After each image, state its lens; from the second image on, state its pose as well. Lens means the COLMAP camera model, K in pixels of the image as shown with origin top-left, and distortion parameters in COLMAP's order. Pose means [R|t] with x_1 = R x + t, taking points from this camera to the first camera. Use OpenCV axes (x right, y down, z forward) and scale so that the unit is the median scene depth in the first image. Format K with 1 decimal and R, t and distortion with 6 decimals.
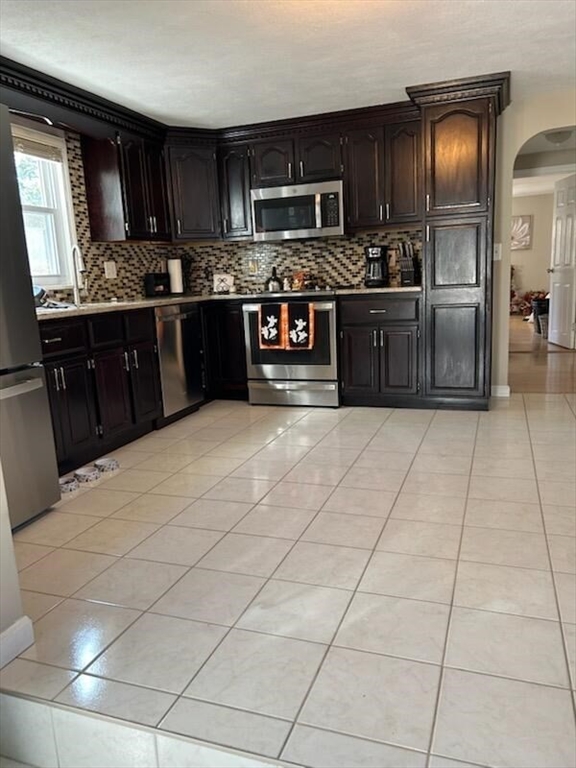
lens RADIAL K [[576.3, 0, 288.0], [0, 576.3, 384.0], [0, 0, 1]] dist [0.020420, -0.003404]
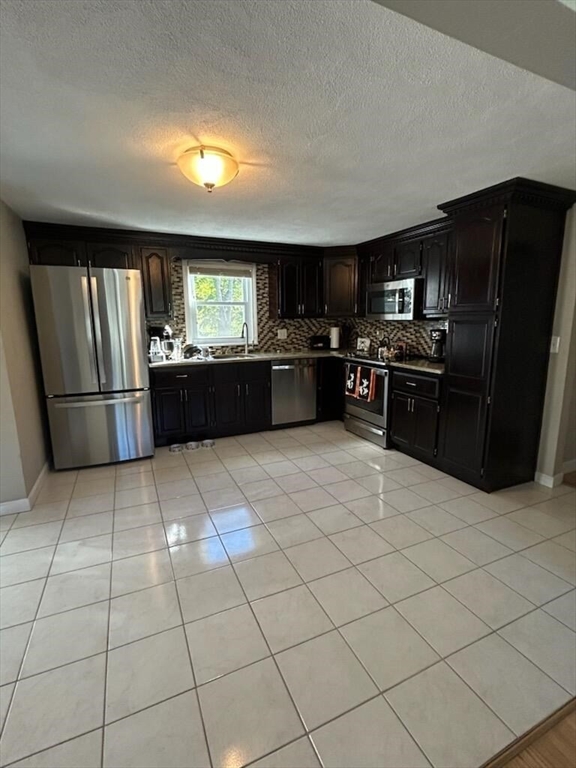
lens RADIAL K [[357.0, 0, 288.0], [0, 357.0, 384.0], [0, 0, 1]] dist [-0.003179, -0.000399]
pose [[0.701854, 0.168177, -0.692183, 0.481435], [-0.156560, 0.984389, 0.080425, -0.139337], [0.694903, 0.051921, 0.717227, 0.248137]]
